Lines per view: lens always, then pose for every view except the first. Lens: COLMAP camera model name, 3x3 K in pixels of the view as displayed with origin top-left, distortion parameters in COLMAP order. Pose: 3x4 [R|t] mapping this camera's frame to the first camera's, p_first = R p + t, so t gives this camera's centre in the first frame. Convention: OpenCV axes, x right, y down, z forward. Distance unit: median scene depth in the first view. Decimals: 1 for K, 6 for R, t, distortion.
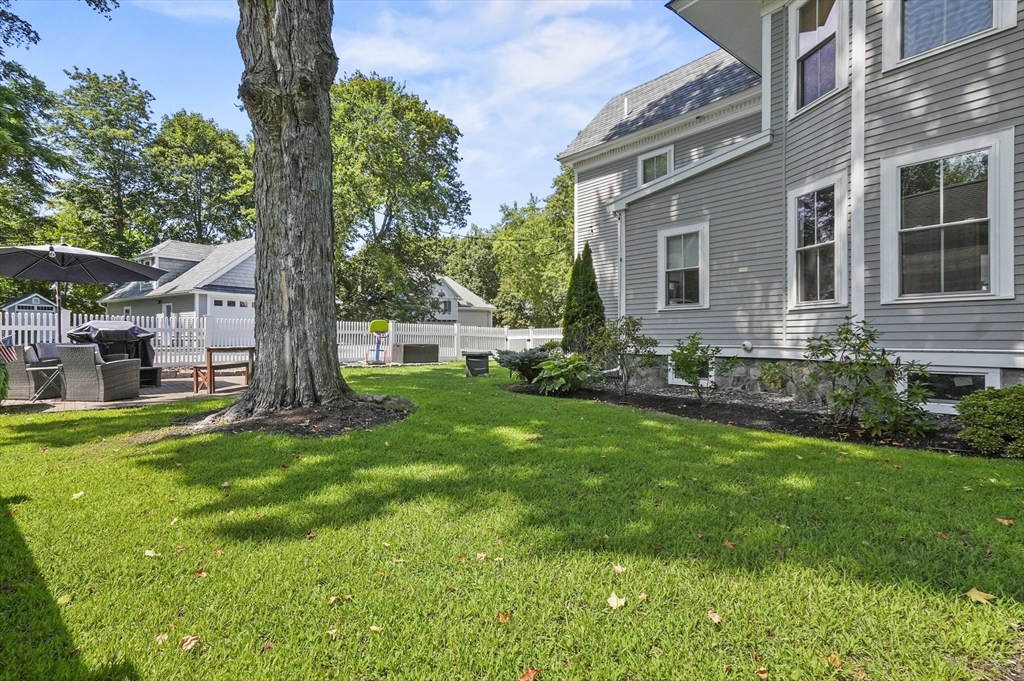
lens RADIAL K [[489.6, 0, 528.3], [0, 489.6, 332.8], [0, 0, 1]] dist [0.018525, 0.003663]
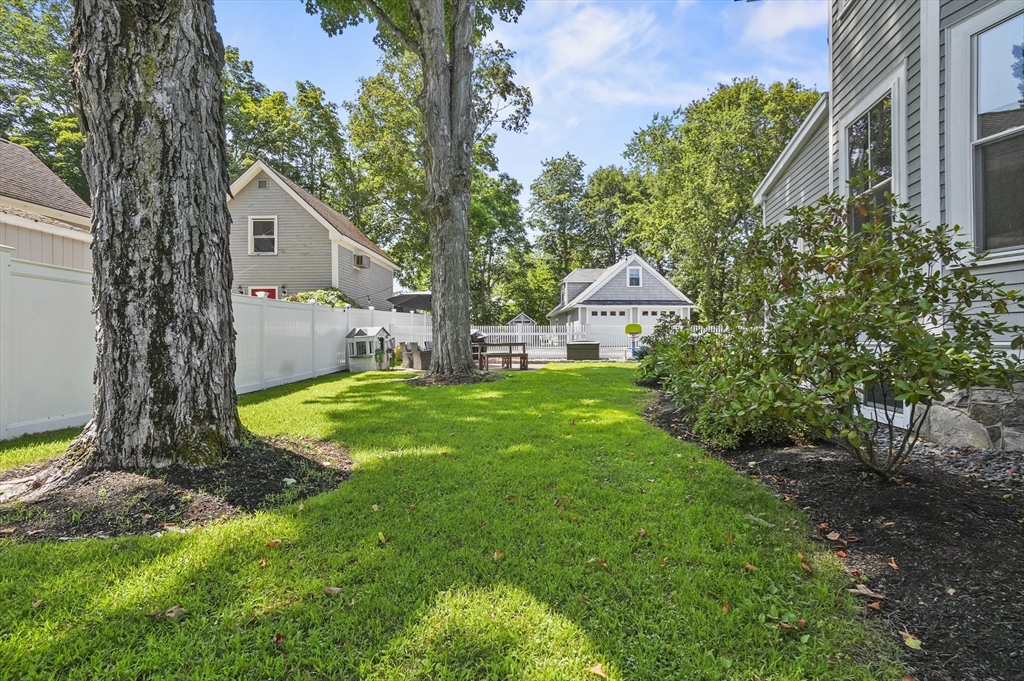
lens RADIAL K [[489.6, 0, 504.8], [0, 489.6, 335.2], [0, 0, 1]] dist [0.018525, 0.003663]
pose [[0.610987, -0.004117, -0.791630, 0.233570], [0.000632, 0.999989, -0.004713, 0.003085], [0.791640, 0.002379, 0.610983, 0.014935]]
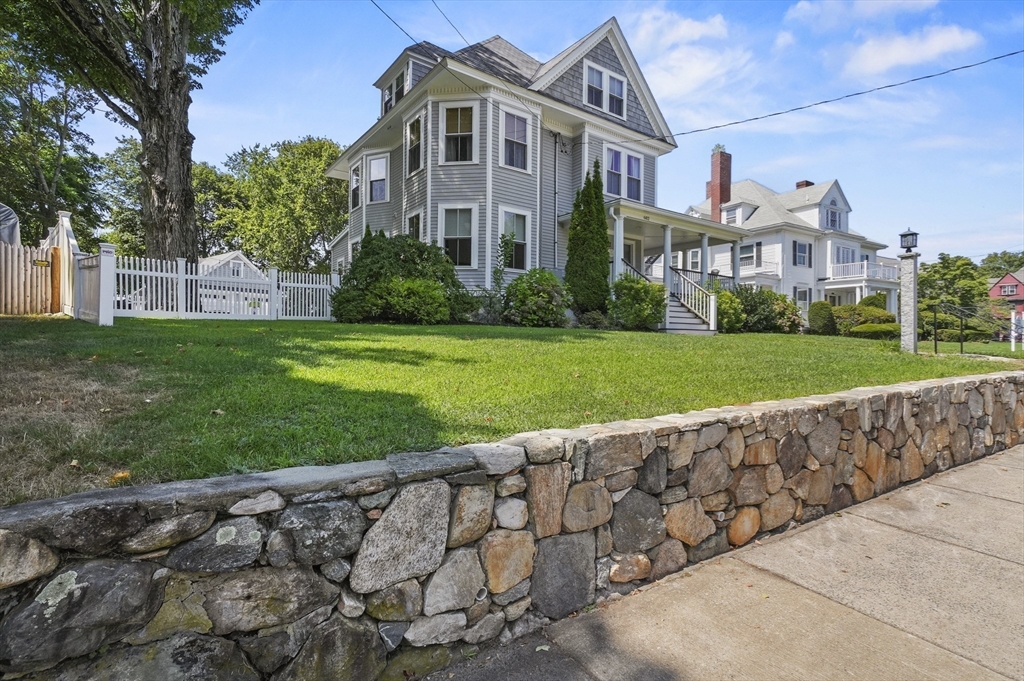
lens RADIAL K [[489.6, 0, 522.1], [0, 489.6, 335.1], [0, 0, 1]] dist [0.018525, 0.003663]
pose [[0.997202, 0.018754, -0.072359, 0.458007], [-0.019624, 0.999743, -0.011333, 0.053225], [0.072128, 0.012721, 0.997314, -0.430641]]
